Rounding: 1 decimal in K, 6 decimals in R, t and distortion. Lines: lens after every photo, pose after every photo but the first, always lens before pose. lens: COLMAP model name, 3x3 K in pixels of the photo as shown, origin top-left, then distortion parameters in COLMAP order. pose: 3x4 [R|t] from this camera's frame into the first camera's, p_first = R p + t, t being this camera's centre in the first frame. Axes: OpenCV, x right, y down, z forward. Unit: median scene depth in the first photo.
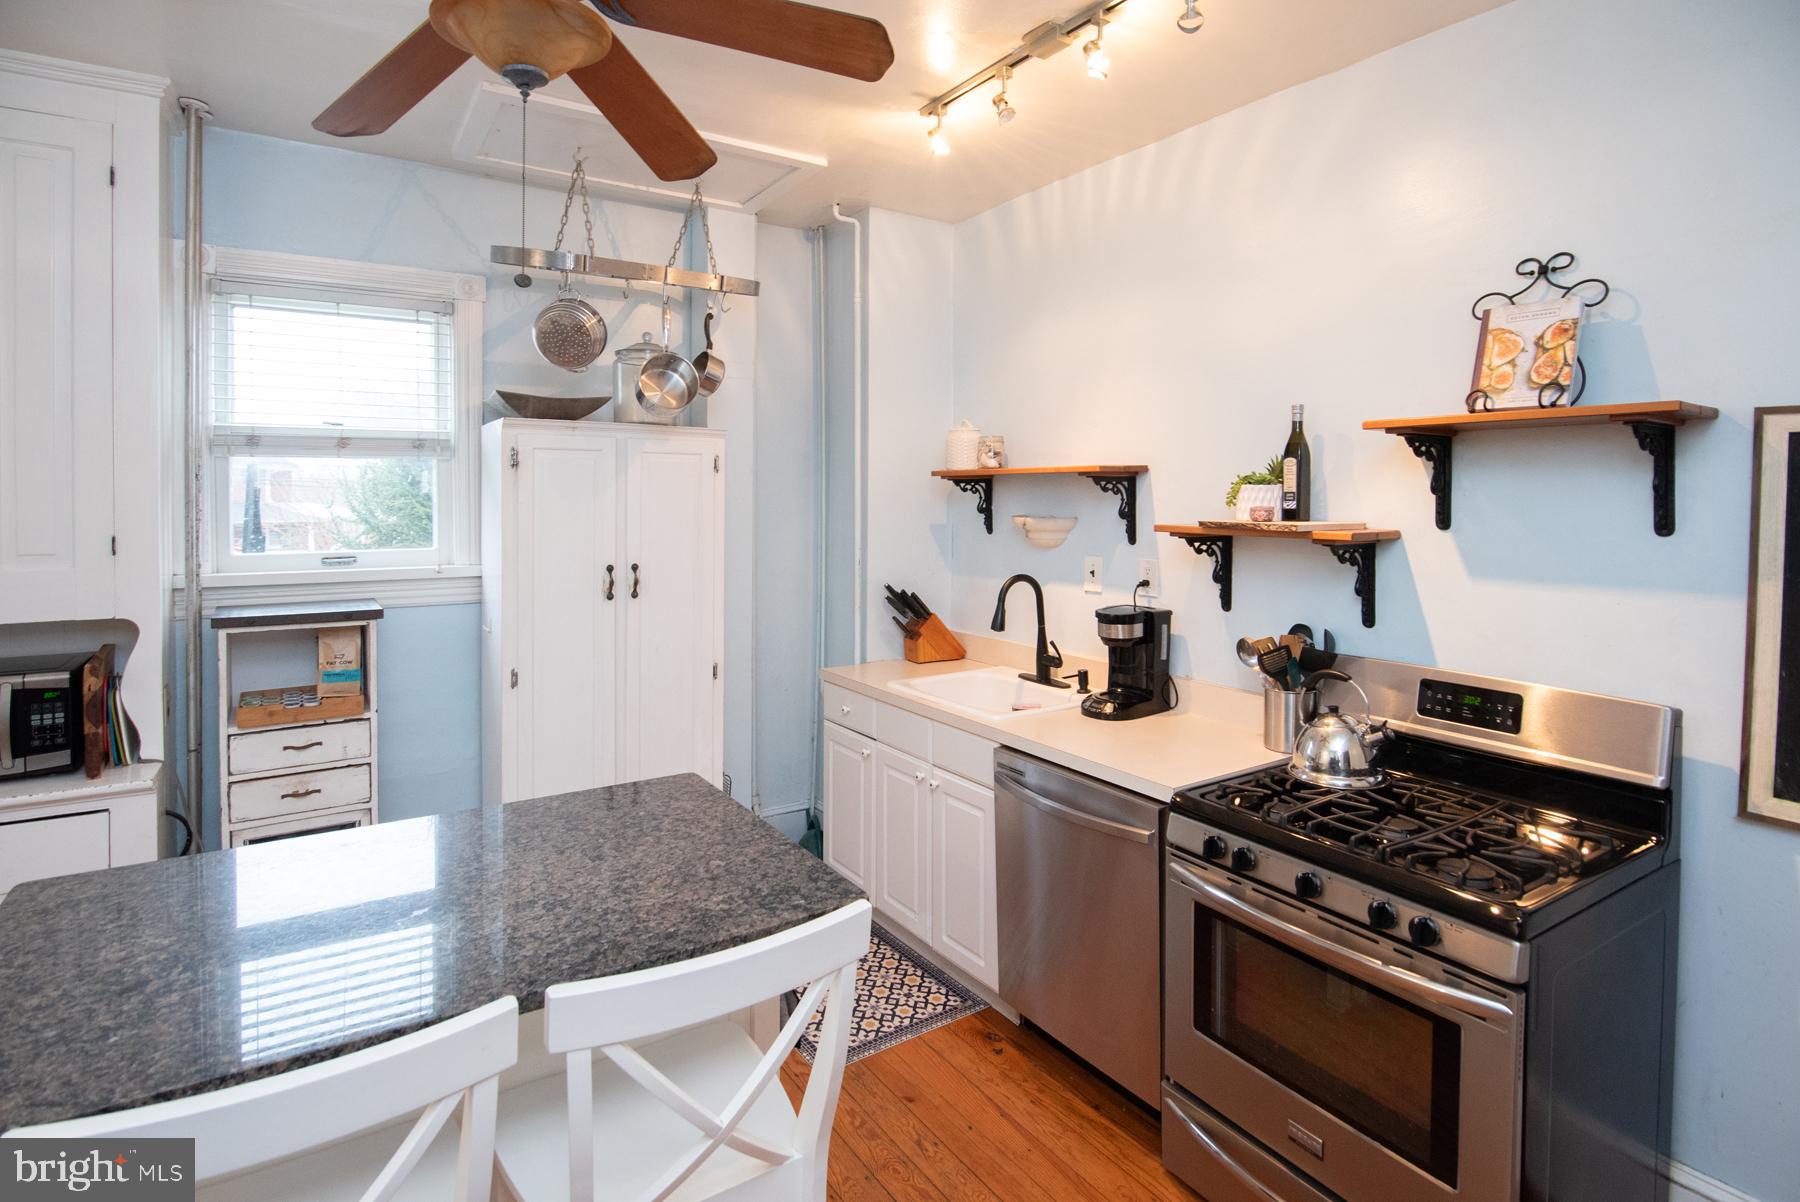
lens RADIAL K [[913.5, 0, 894.7], [0, 913.5, 506.9], [0, 0, 1]] dist [-0.021118, -0.000141]
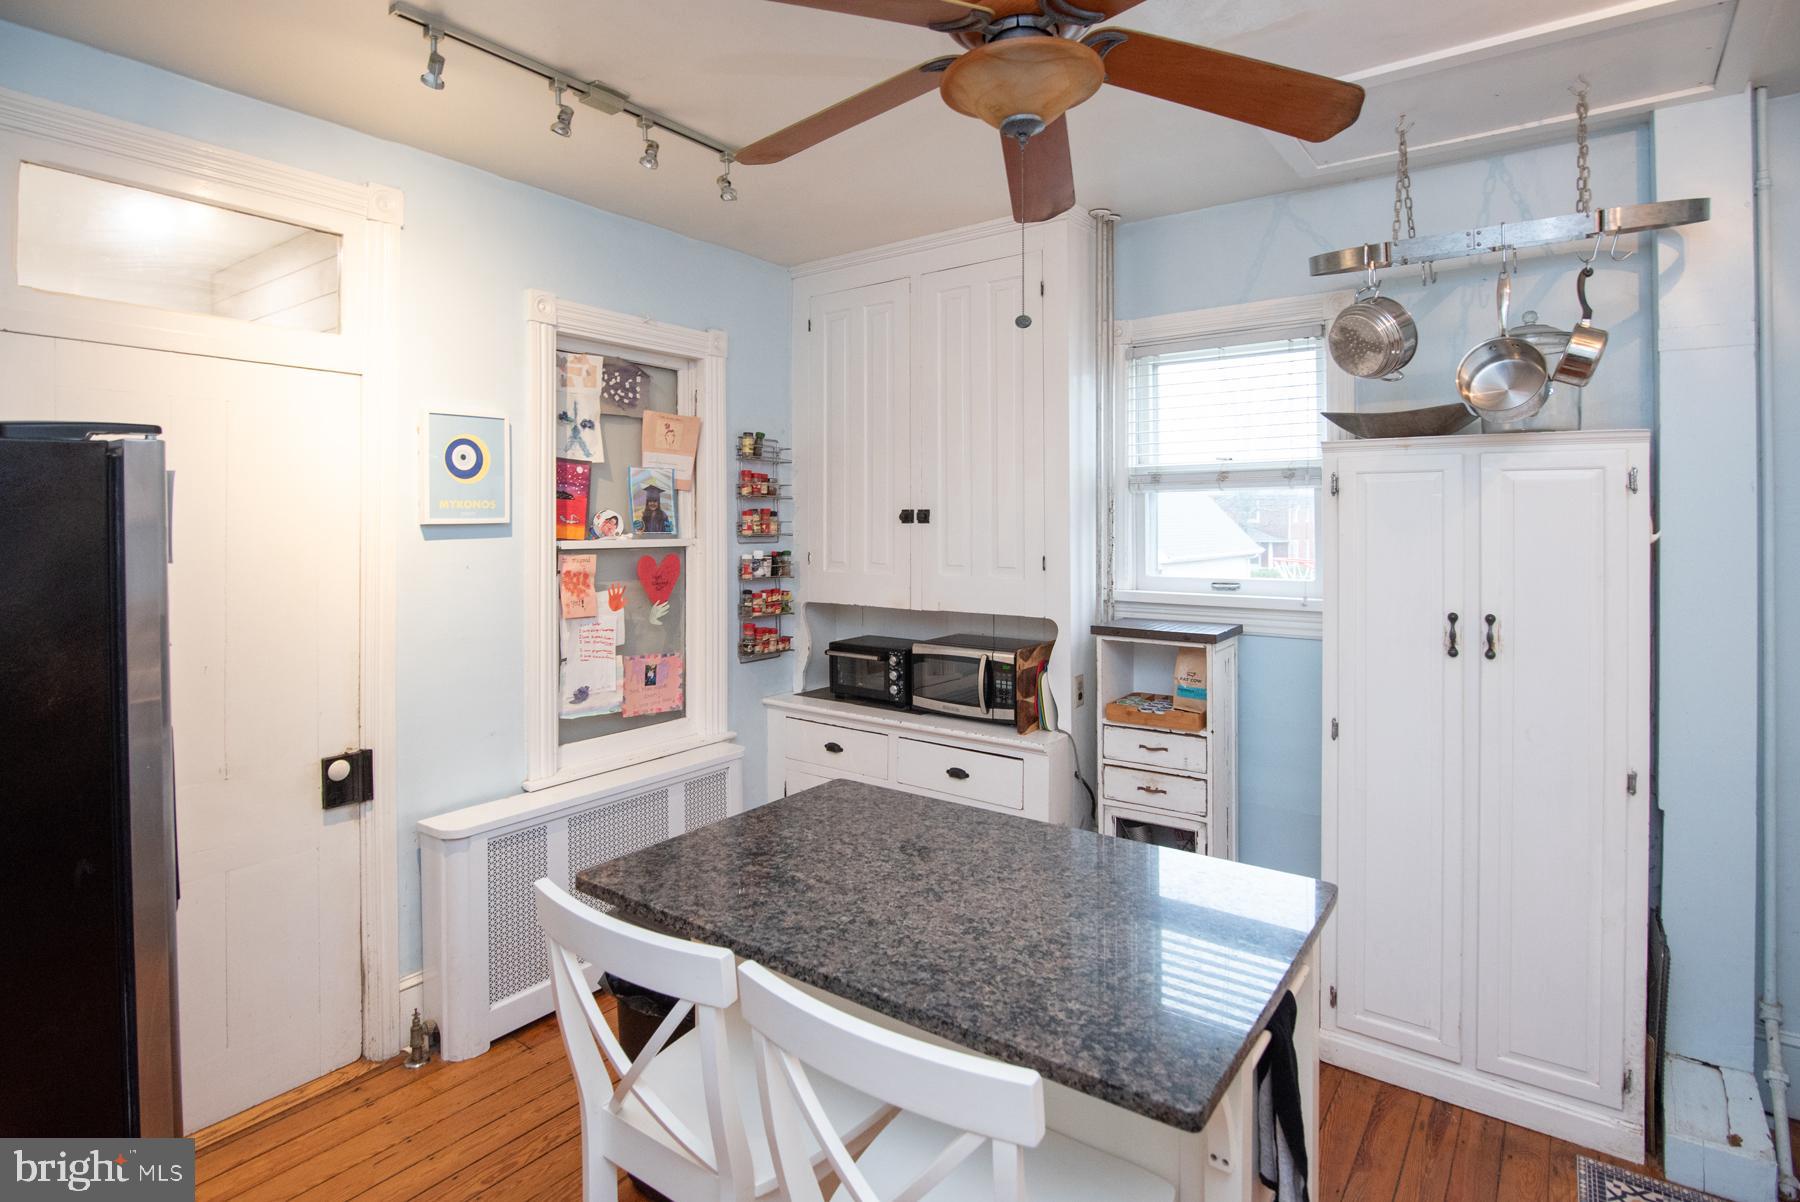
lens RADIAL K [[913.5, 0, 894.7], [0, 913.5, 506.9], [0, 0, 1]] dist [-0.021118, -0.000141]
pose [[0.346025, -0.016673, -0.938077, 0.303278], [-0.010054, 0.999719, -0.021477, -0.008591], [0.938171, 0.016863, 0.345760, 0.298778]]
